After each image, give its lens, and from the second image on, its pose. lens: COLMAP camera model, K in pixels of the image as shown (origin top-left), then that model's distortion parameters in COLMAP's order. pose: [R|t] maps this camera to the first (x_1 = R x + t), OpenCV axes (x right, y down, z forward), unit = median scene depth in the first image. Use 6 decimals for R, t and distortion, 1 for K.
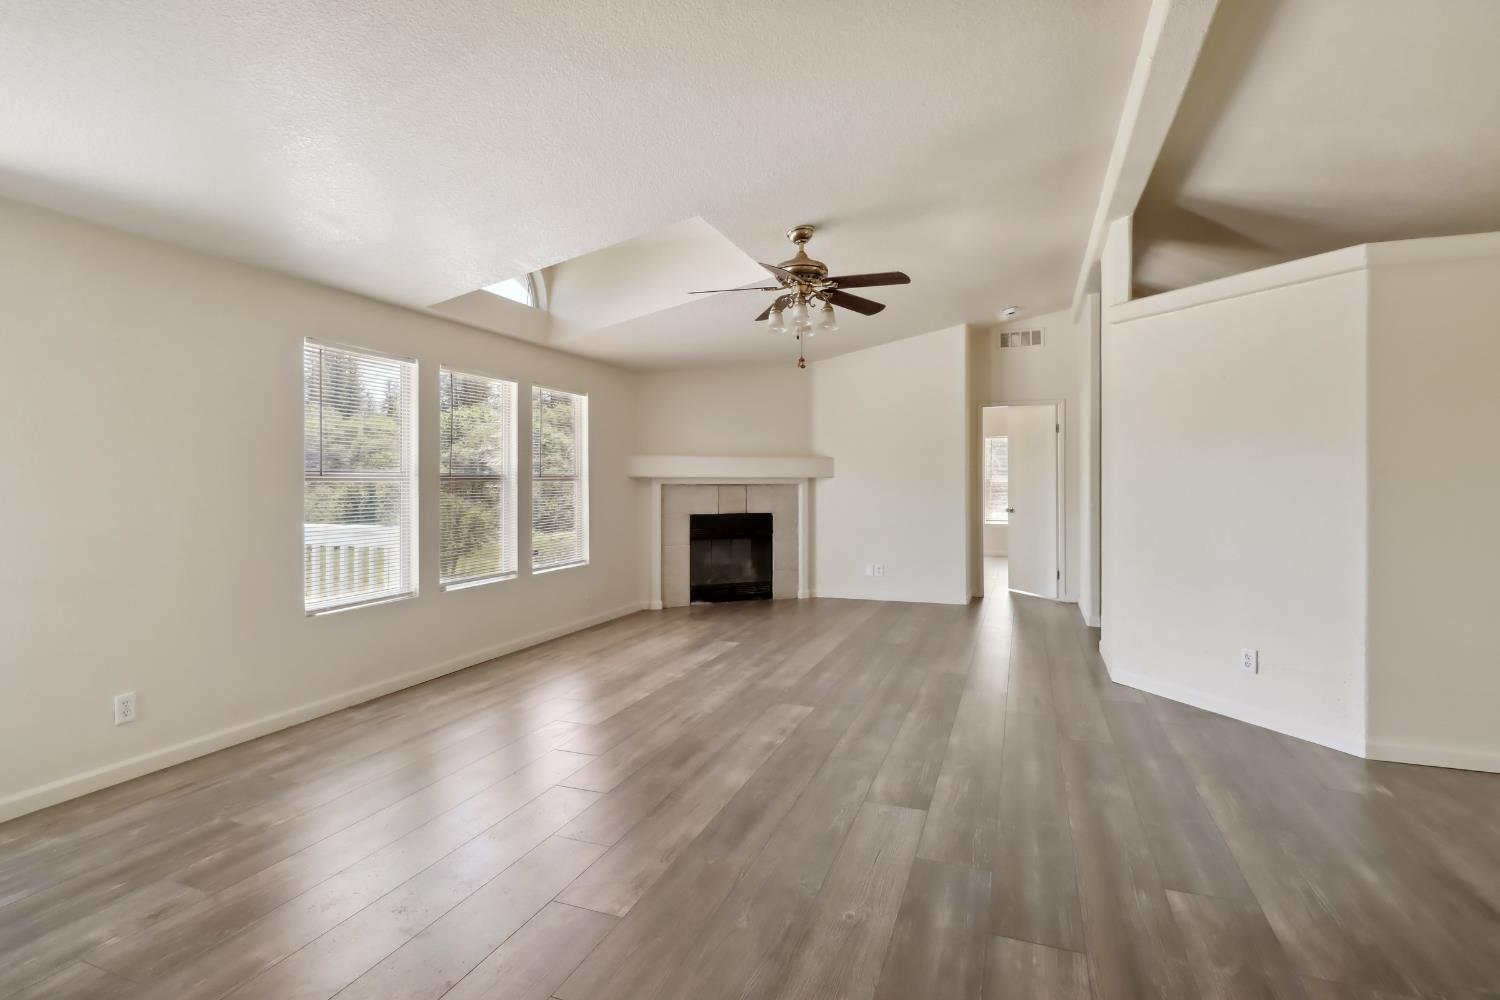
lens RADIAL K [[722.3, 0, 761.3], [0, 722.3, 495.6], [0, 0, 1]] dist [0.036147, -0.014528]
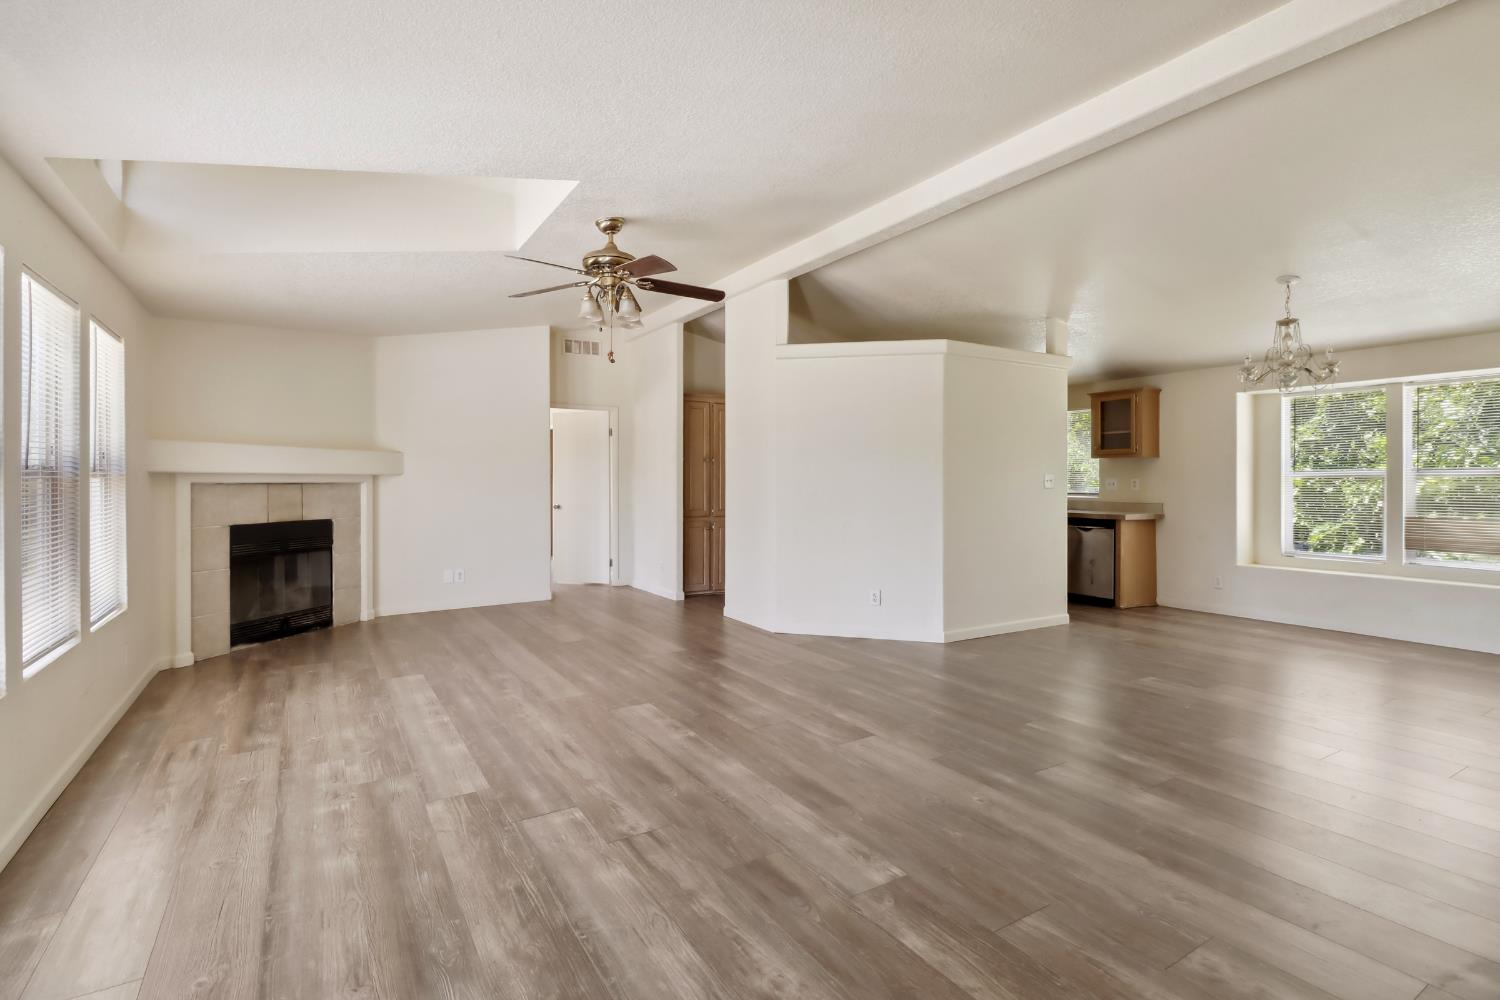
lens RADIAL K [[715.3, 0, 761.9], [0, 715.3, 494.4], [0, 0, 1]] dist [0.006530, -0.000241]
pose [[0.609729, -0.015212, 0.792464, -0.349124], [0.015587, 0.999853, 0.007200, -0.001503], [-0.792457, 0.007962, 0.609876, 0.151946]]
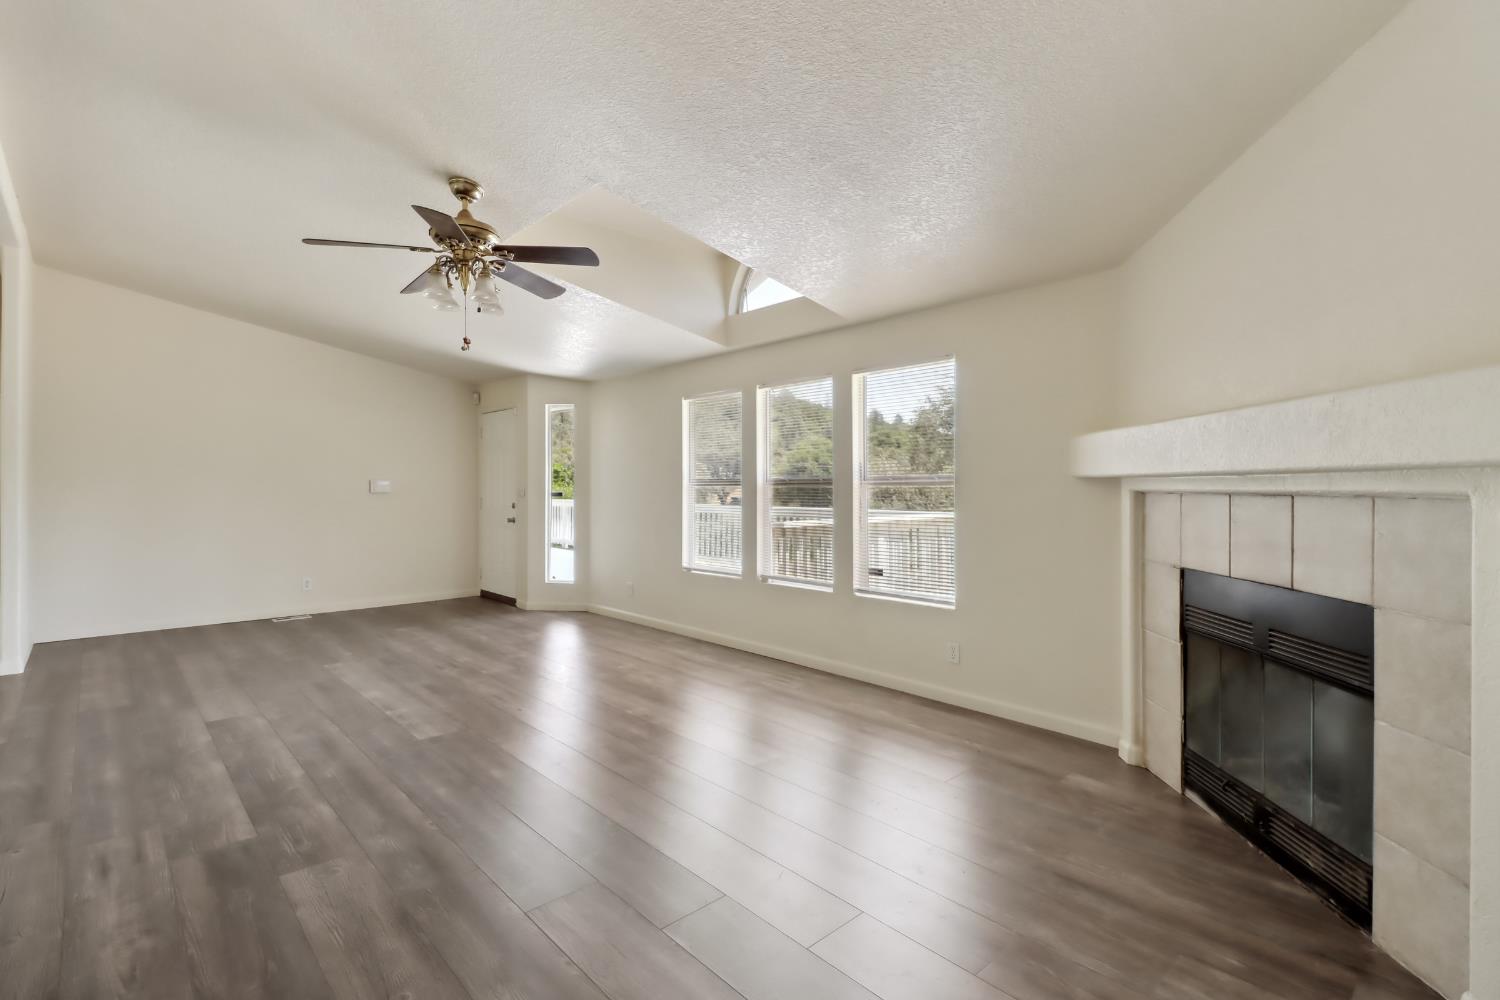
lens RADIAL K [[720.3, 0, 750.9], [0, 720.3, 491.6], [0, 0, 1]] dist [0.012017, -0.015373]
pose [[-0.466014, 0.004104, -0.884768, 0.374501], [-0.020893, 0.999659, 0.015642, -0.017263], [0.884531, 0.025774, -0.465769, 0.997464]]
